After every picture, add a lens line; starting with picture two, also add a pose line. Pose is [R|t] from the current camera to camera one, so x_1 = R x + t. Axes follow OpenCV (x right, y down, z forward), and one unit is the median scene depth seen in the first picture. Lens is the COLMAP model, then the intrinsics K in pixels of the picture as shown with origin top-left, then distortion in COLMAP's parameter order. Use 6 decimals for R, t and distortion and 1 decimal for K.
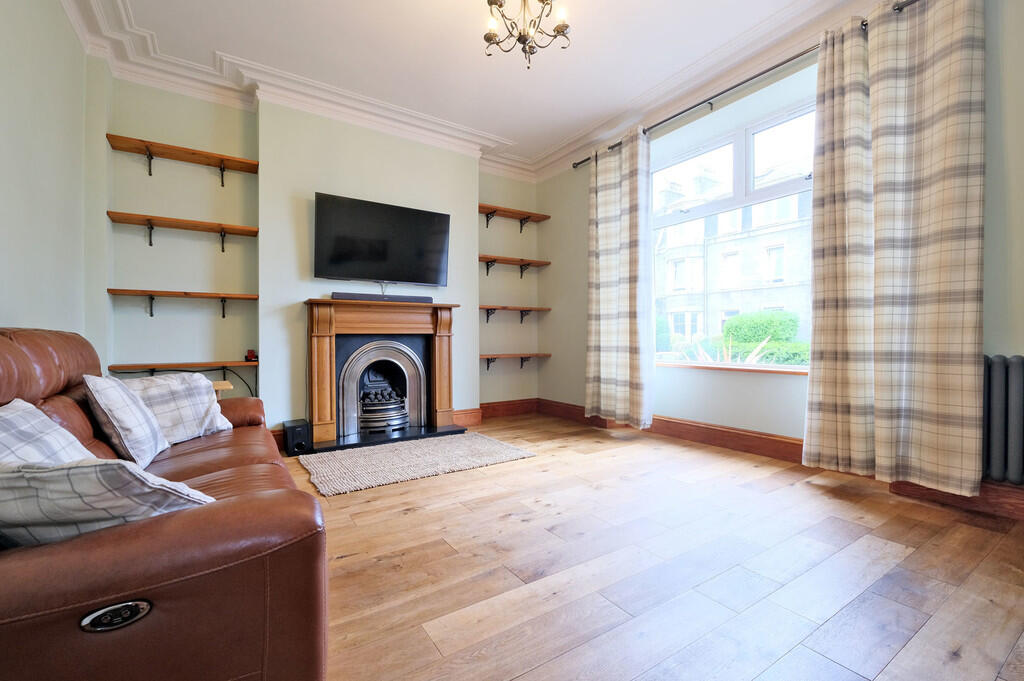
lens RADIAL K [[442.6, 0, 515.2], [0, 442.6, 342.3], [0, 0, 1]] dist [-0.008929, -0.000075]
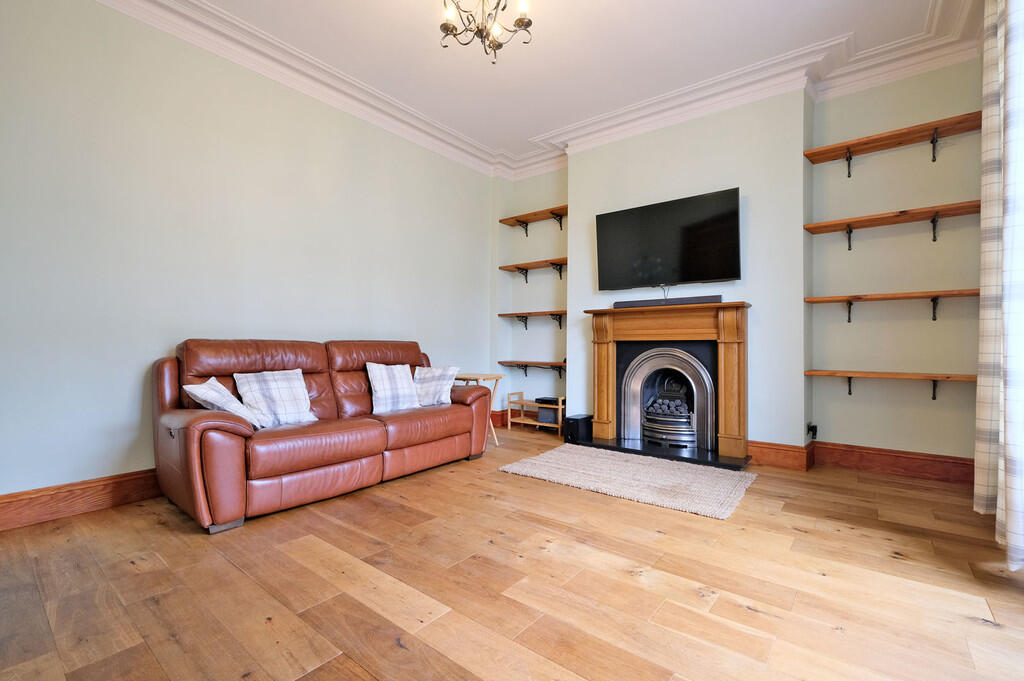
lens RADIAL K [[442.6, 0, 514.8], [0, 442.6, 341.6], [0, 0, 1]] dist [-0.008929, -0.000075]
pose [[0.310746, -0.005050, -0.950480, 0.577010], [-0.011886, 0.999887, -0.009198, -0.004573], [0.950419, 0.014156, 0.310651, 0.475523]]
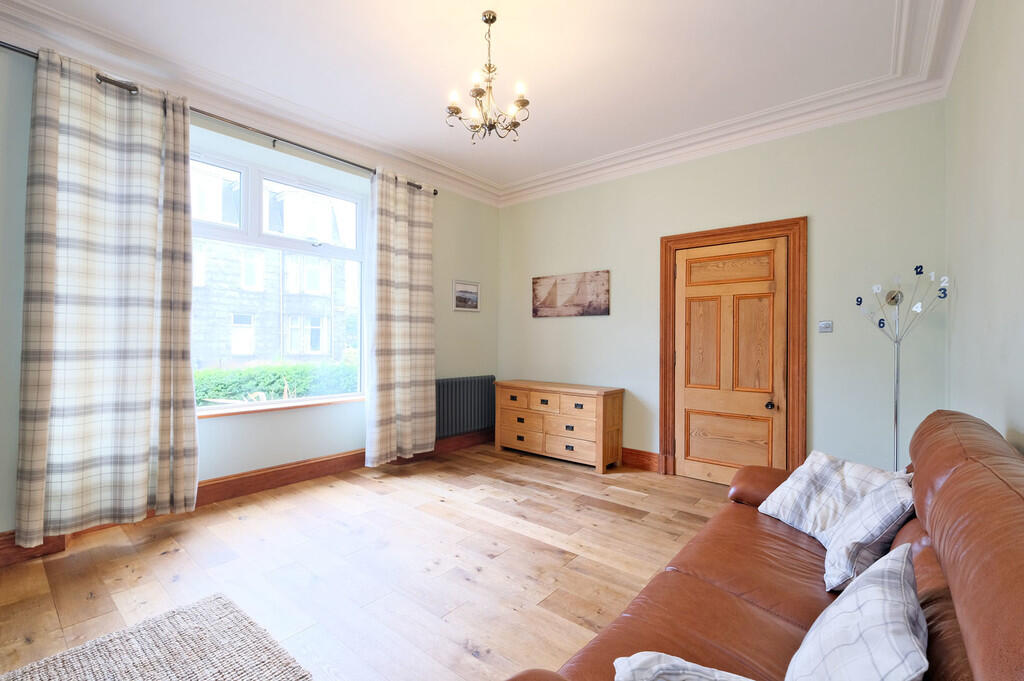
lens RADIAL K [[442.6, 0, 512.2], [0, 442.6, 341.1], [0, 0, 1]] dist [-0.008929, -0.000075]
pose [[-0.295556, 0.007770, 0.955294, -0.640097], [0.006242, 0.999961, -0.006202, -0.085513], [-0.955305, 0.004130, -0.295594, 0.777489]]
